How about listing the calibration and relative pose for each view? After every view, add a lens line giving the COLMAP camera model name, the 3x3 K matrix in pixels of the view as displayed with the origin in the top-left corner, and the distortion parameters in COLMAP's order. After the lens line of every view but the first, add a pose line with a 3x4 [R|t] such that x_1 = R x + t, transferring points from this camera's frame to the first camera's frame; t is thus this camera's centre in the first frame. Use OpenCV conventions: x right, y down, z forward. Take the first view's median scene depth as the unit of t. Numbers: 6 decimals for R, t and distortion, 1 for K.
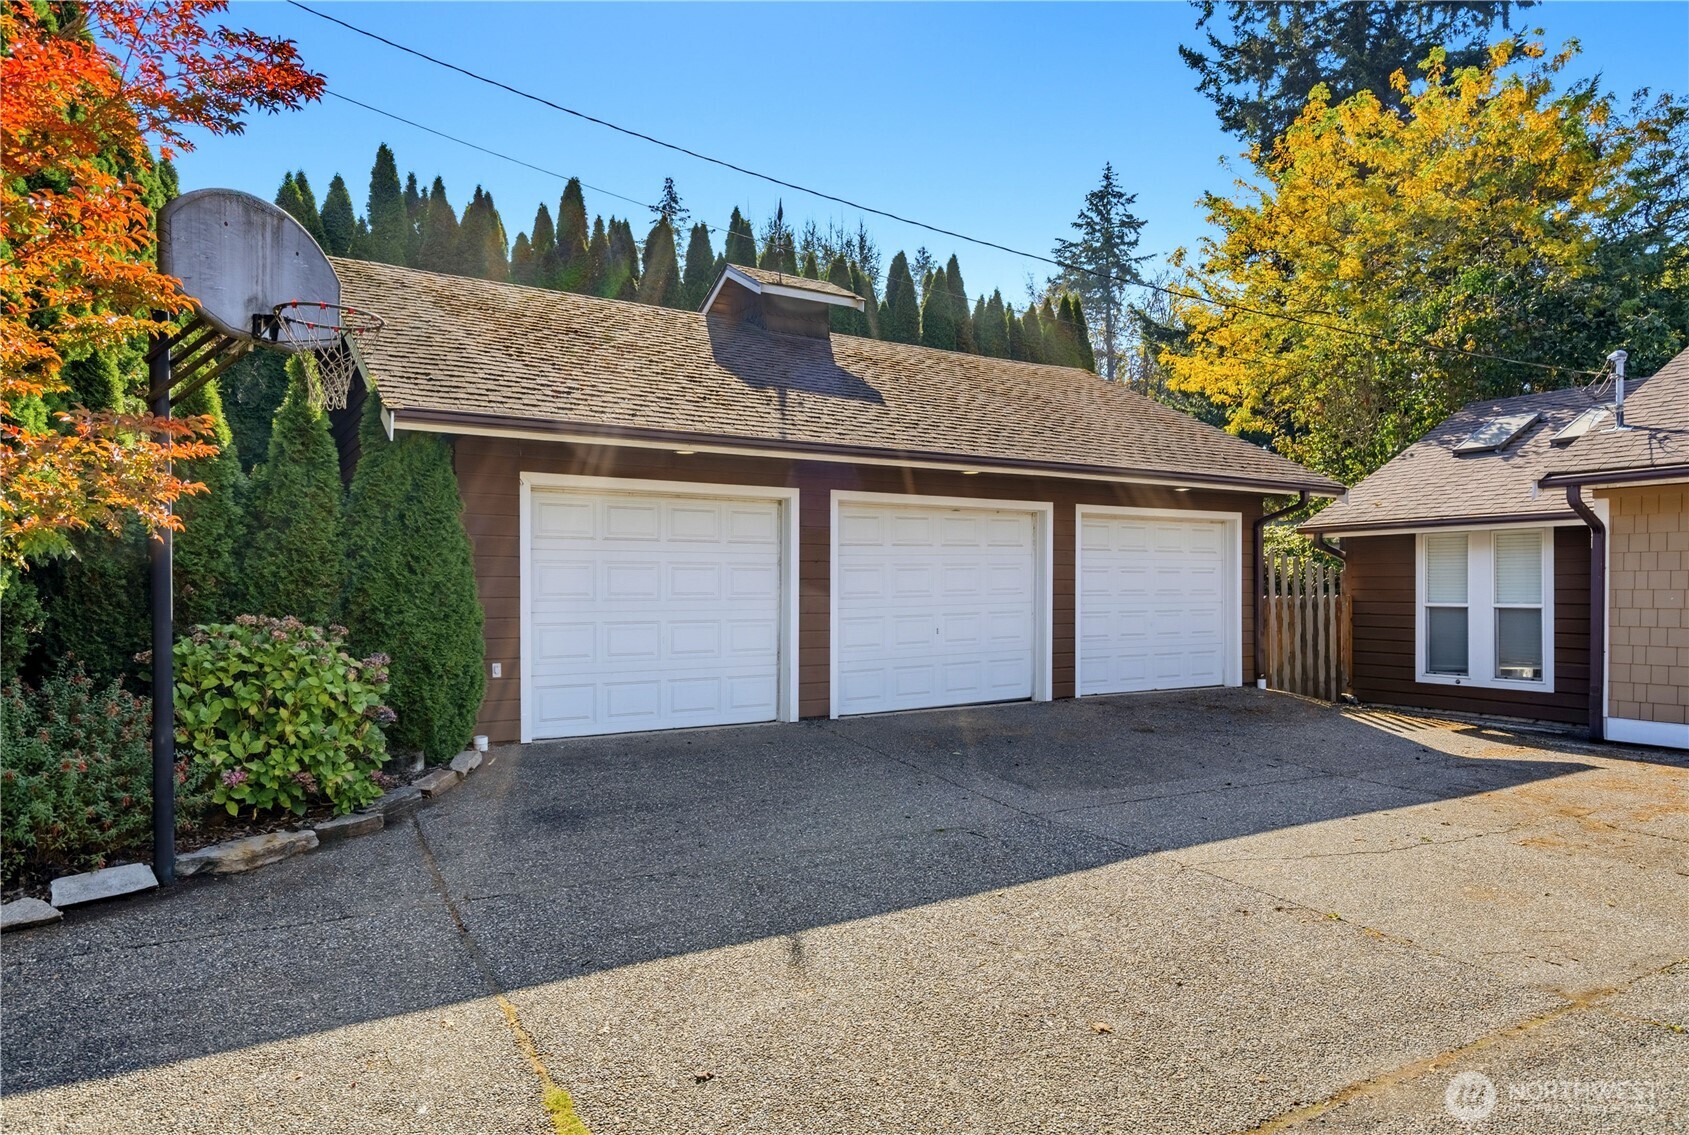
lens RADIAL K [[1081.6, 0, 841.9], [0, 1081.6, 571.7], [0, 0, 1]] dist [0.002291, 0.000291]
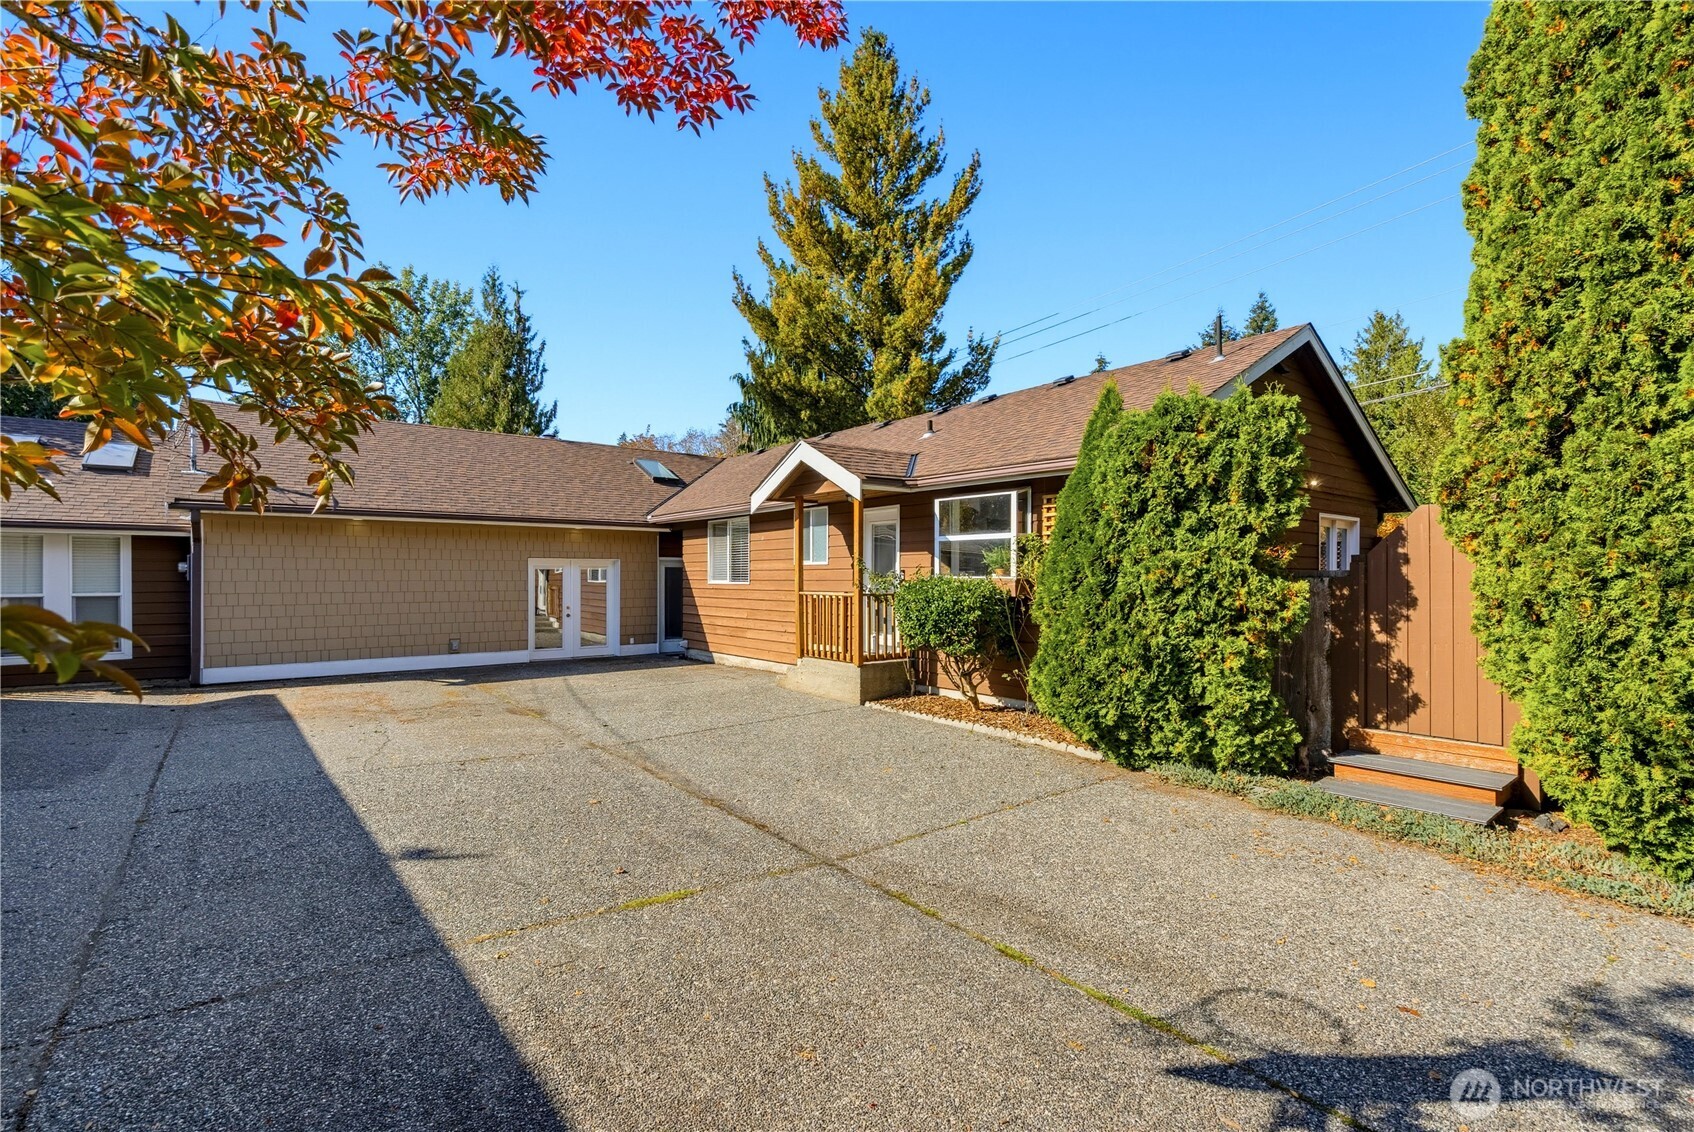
lens RADIAL K [[776.8, 0, 843.1], [0, 776.8, 569.8], [0, 0, 1]] dist [-0.000053, 0.000030]
pose [[-0.111307, 0.002638, 0.993783, -0.440084], [-0.005542, 0.999979, -0.003275, -0.000736], [-0.993771, -0.005872, -0.111290, 0.258249]]
